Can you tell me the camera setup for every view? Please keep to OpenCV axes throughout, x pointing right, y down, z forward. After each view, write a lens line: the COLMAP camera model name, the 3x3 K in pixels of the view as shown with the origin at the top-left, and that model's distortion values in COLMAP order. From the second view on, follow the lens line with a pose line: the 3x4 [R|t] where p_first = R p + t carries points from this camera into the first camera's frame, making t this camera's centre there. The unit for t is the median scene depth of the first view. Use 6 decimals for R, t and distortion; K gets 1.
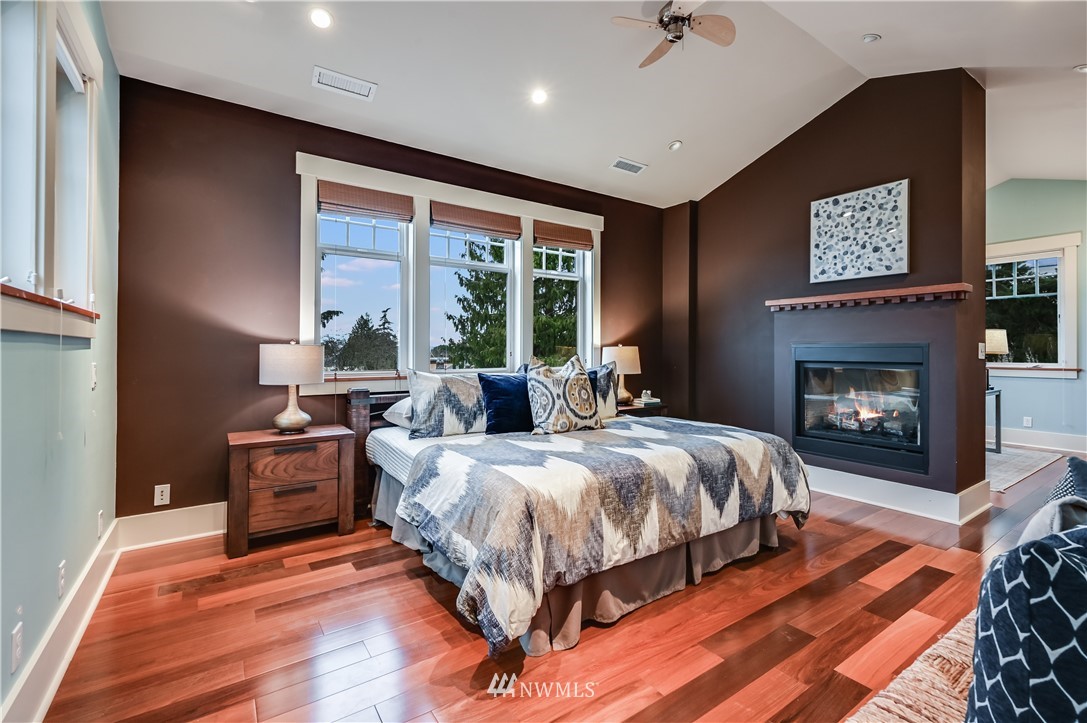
lens RADIAL K [[477.7, 0, 542.1], [0, 477.7, 351.4], [0, 0, 1]] dist [-0.001405, 0.000687]
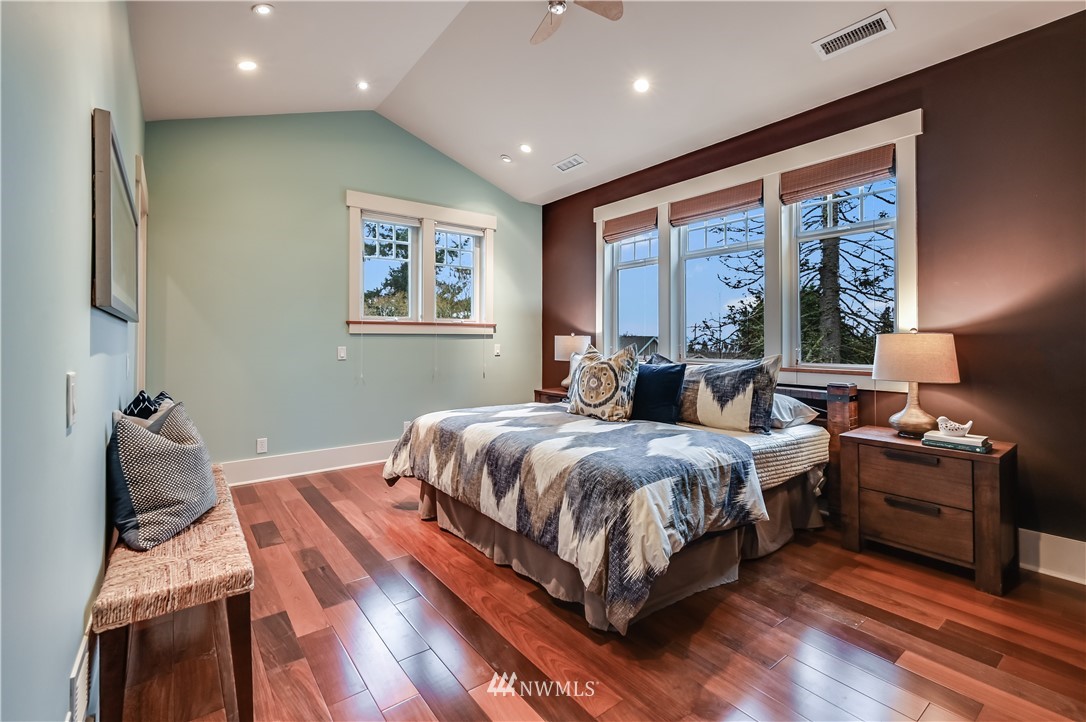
lens RADIAL K [[477.2, 0, 535.3], [0, 477.2, 338.9], [0, 0, 1]] dist [-0.001405, 0.000687]
pose [[0.052447, -0.004144, -0.998615, 1.116541], [-0.008527, 0.999953, -0.004598, 0.002472], [0.998587, 0.008757, 0.052409, 0.841471]]
